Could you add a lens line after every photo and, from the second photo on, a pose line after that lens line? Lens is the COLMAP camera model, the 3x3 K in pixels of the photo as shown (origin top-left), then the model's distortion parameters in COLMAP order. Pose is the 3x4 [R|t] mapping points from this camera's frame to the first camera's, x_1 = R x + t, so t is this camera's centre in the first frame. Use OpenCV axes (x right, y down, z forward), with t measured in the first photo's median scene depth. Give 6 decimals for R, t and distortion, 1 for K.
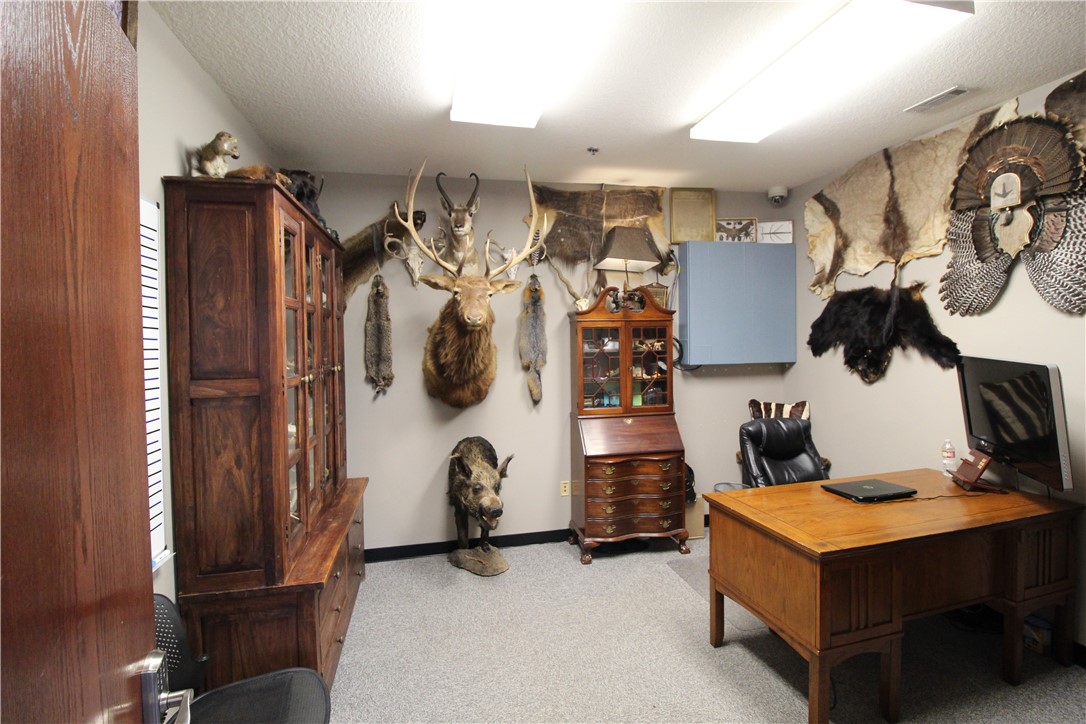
lens RADIAL K [[524.7, 0, 544.0], [0, 524.7, 341.5], [0, 0, 1]] dist [0.000146, -0.013265]
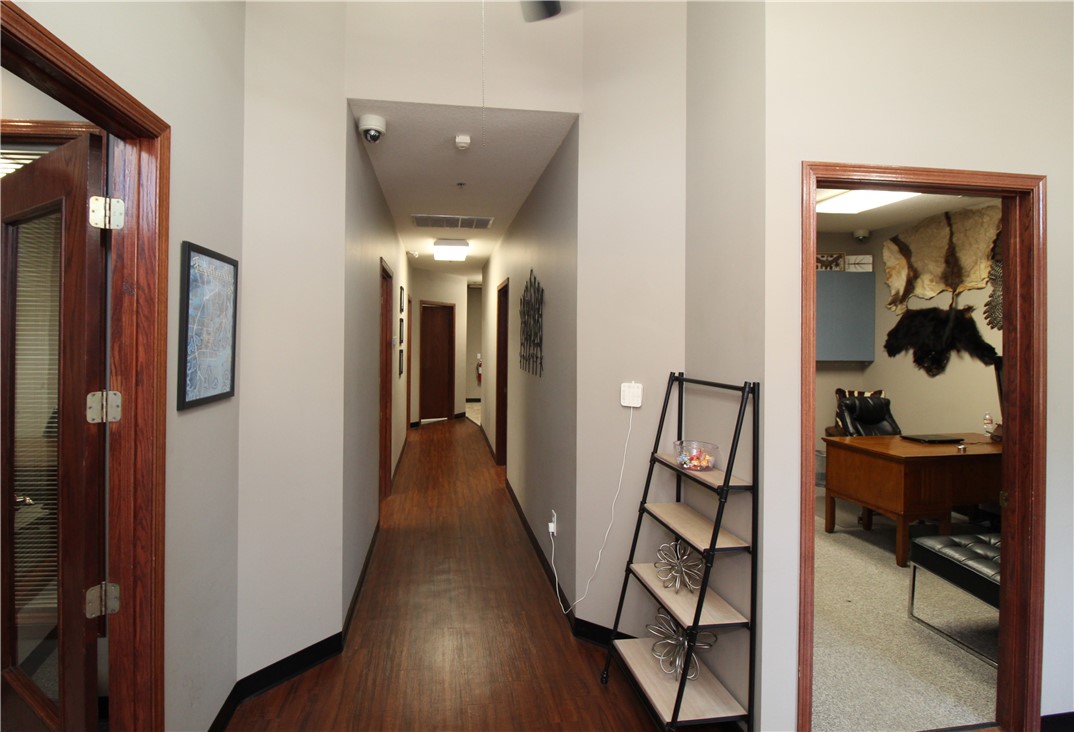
lens RADIAL K [[523.8, 0, 533.1], [0, 523.8, 332.2], [0, 0, 1]] dist [0.001273, -0.014131]
pose [[0.995059, 0.024629, -0.096187, -0.316149], [-0.026589, 0.999463, -0.019145, 0.017927], [0.095664, 0.021608, 0.995179, -0.501998]]
